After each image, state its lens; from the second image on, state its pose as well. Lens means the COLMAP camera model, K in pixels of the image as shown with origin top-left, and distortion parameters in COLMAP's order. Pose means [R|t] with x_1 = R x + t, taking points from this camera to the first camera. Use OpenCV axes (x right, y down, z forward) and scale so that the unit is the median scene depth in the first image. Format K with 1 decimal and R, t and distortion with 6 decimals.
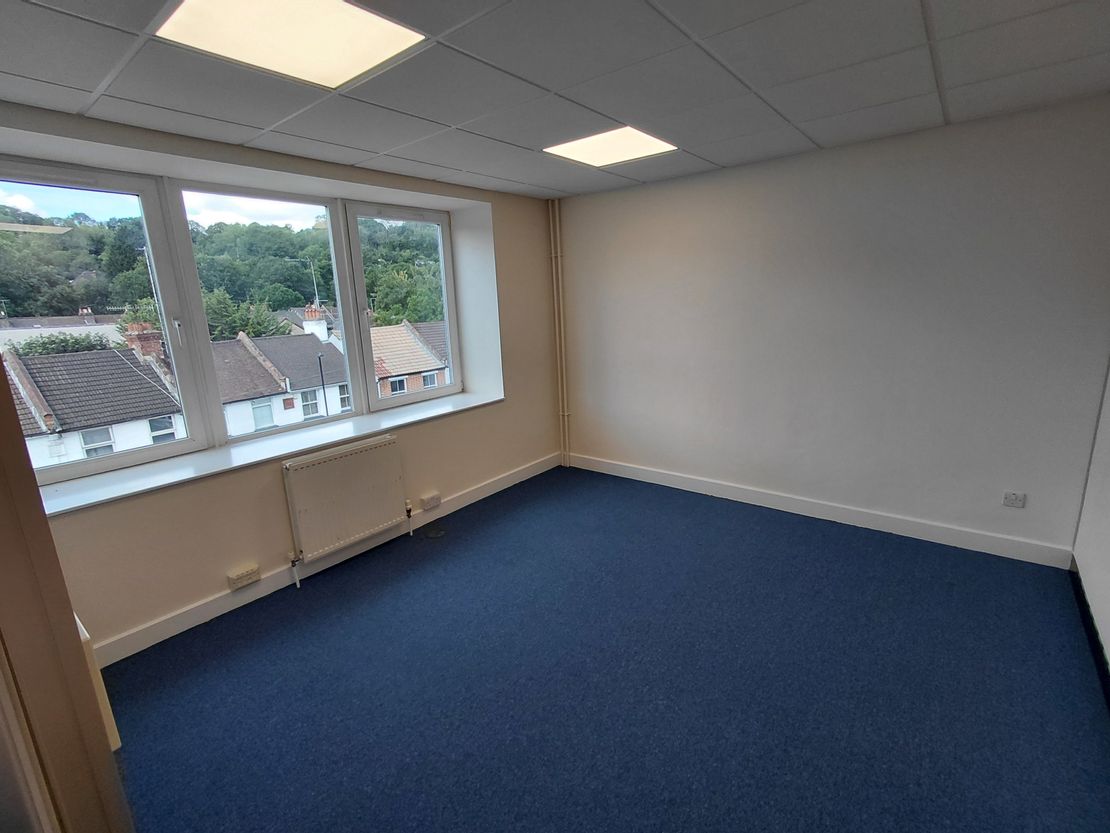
lens RADIAL K [[514.0, 0, 551.4], [0, 514.0, 410.9], [0, 0, 1]] dist [-0.000453, -0.000001]
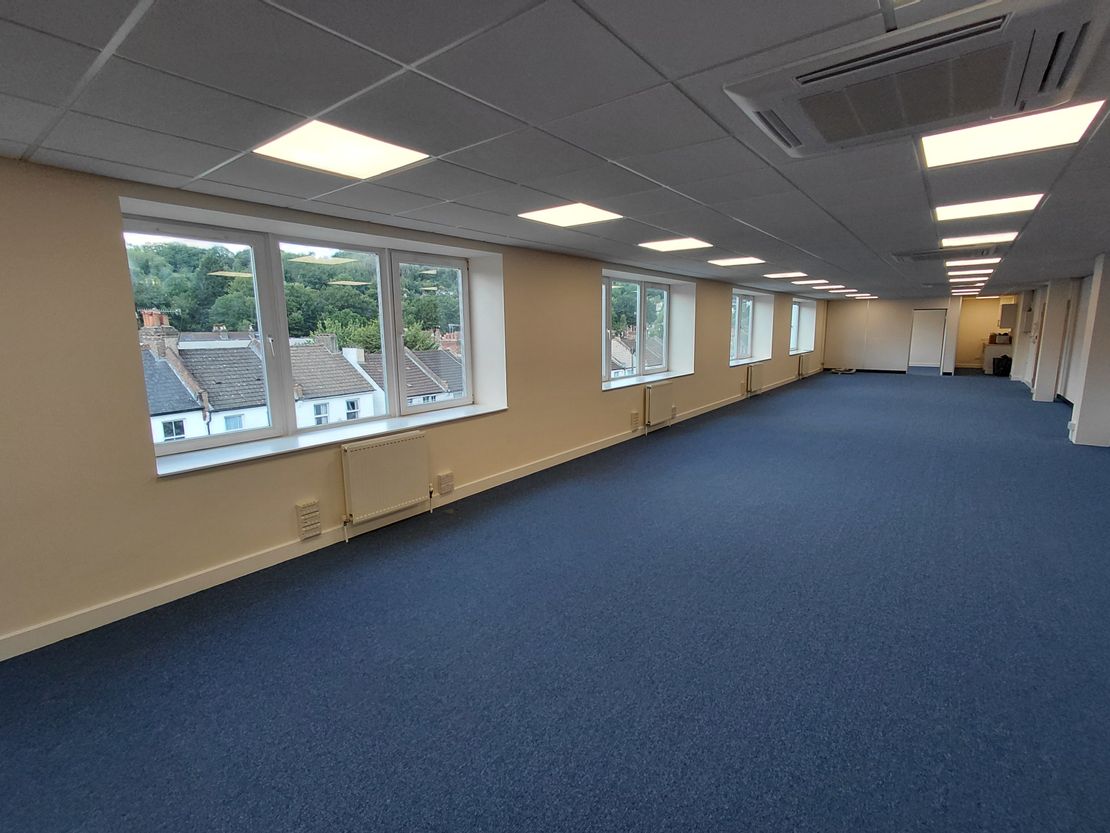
lens RADIAL K [[510.2, 0, 555.0], [0, 510.2, 416.5], [0, 0, 1]] dist [0.000900, 0.000021]
pose [[0.999295, 0.032111, 0.019472, -0.001538], [-0.031129, 0.998323, -0.048804, 0.059402], [-0.021007, 0.048163, 0.998619, -0.273868]]
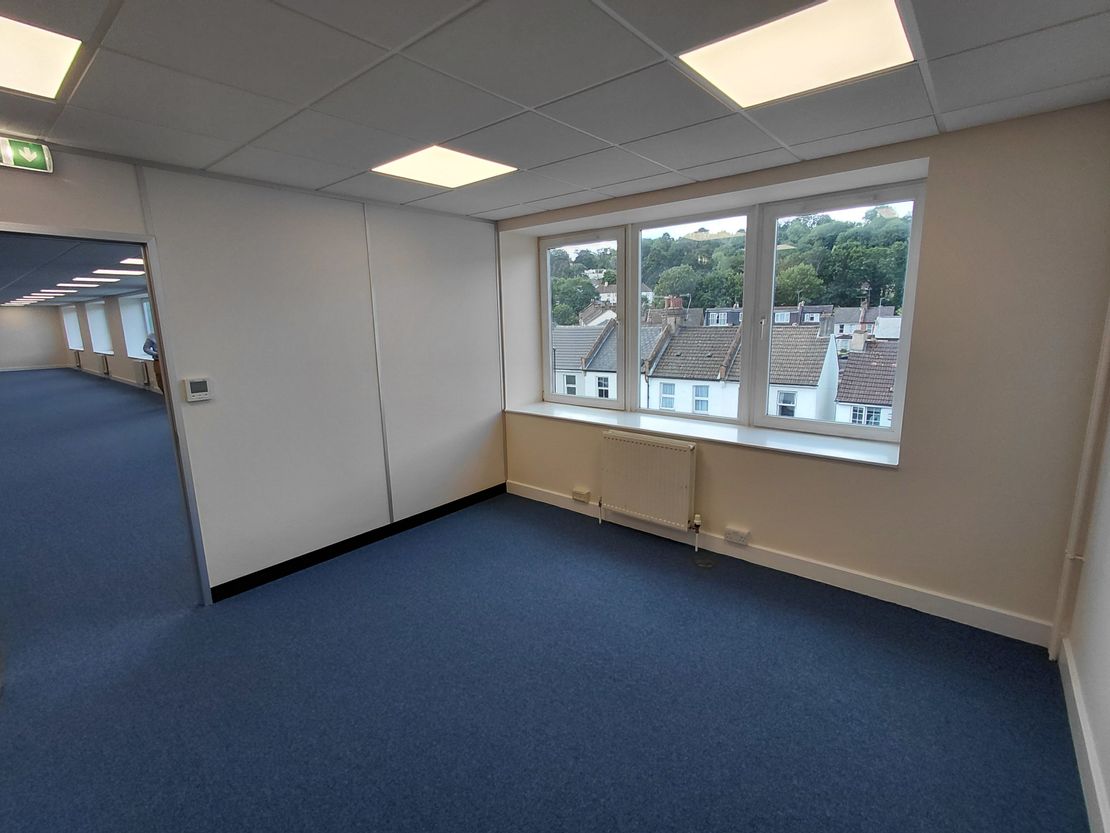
lens RADIAL K [[514.0, 0, 551.4], [0, 514.0, 410.9], [0, 0, 1]] dist [-0.000453, -0.000001]
pose [[-0.024759, 0.231873, -0.972431, 0.650667], [-0.191242, 0.953666, 0.232268, -0.195244], [0.981231, 0.191720, 0.020732, 0.684591]]
